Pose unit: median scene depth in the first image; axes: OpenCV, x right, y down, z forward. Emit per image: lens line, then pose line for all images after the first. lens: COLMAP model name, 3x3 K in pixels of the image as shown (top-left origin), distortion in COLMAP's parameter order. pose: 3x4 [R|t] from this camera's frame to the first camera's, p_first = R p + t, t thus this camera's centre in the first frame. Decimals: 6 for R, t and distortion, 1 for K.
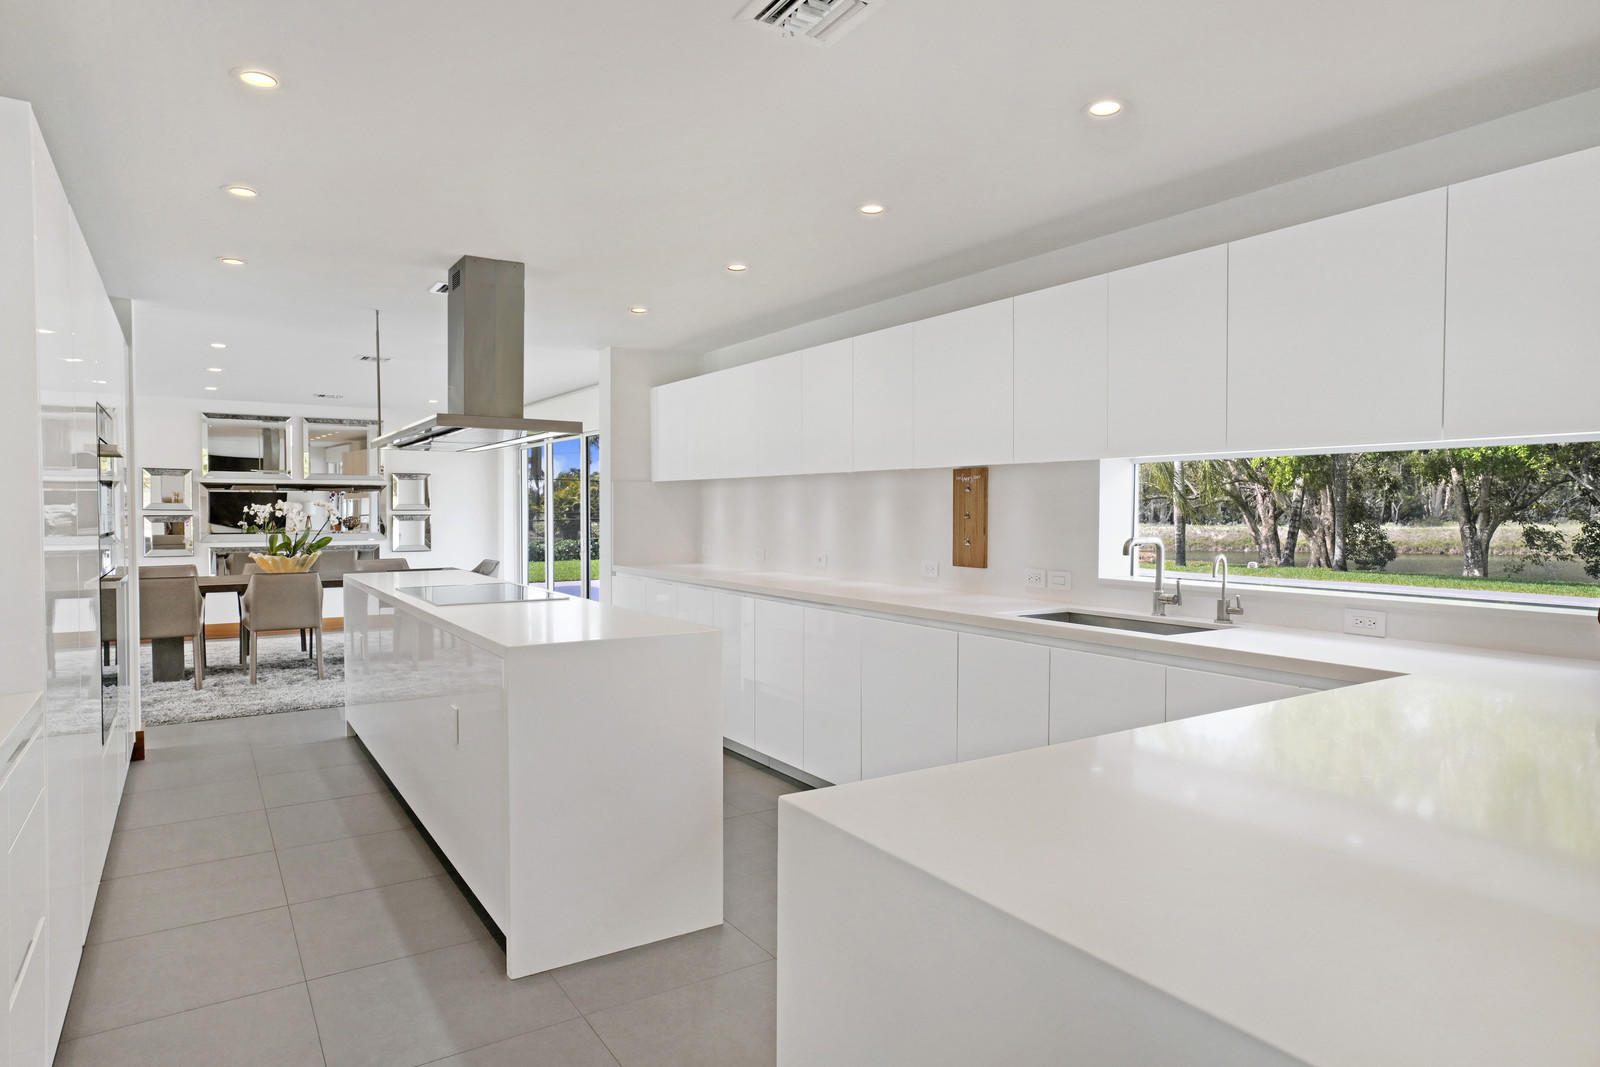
lens RADIAL K [[929.3, 0, 800.7], [0, 929.3, 529.3], [0, 0, 1]] dist [-0.003856, 0.000291]
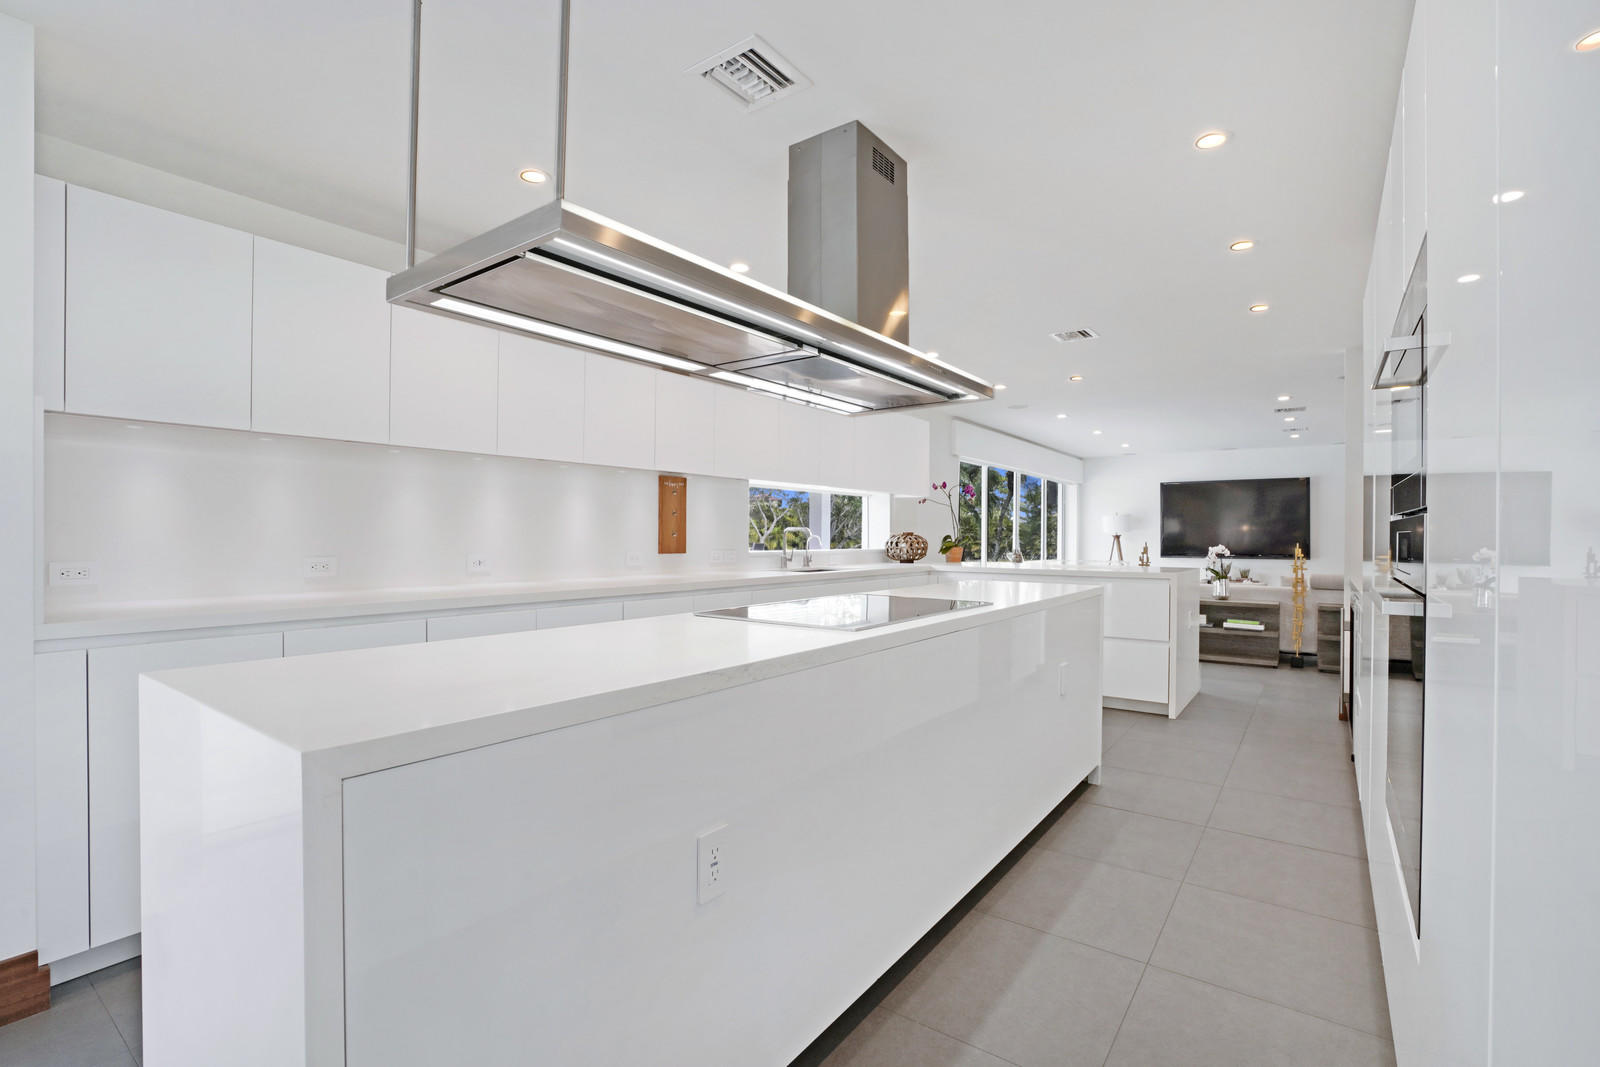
lens RADIAL K [[715.8, 0, 800.5], [0, 715.8, 533.9], [0, 0, 1]] dist [-0.000998, -0.000057]
pose [[-0.349998, -0.013699, 0.936650, -0.810426], [0.006353, 0.999835, 0.016997, -0.001625], [-0.936729, 0.011900, -0.349854, 1.181137]]
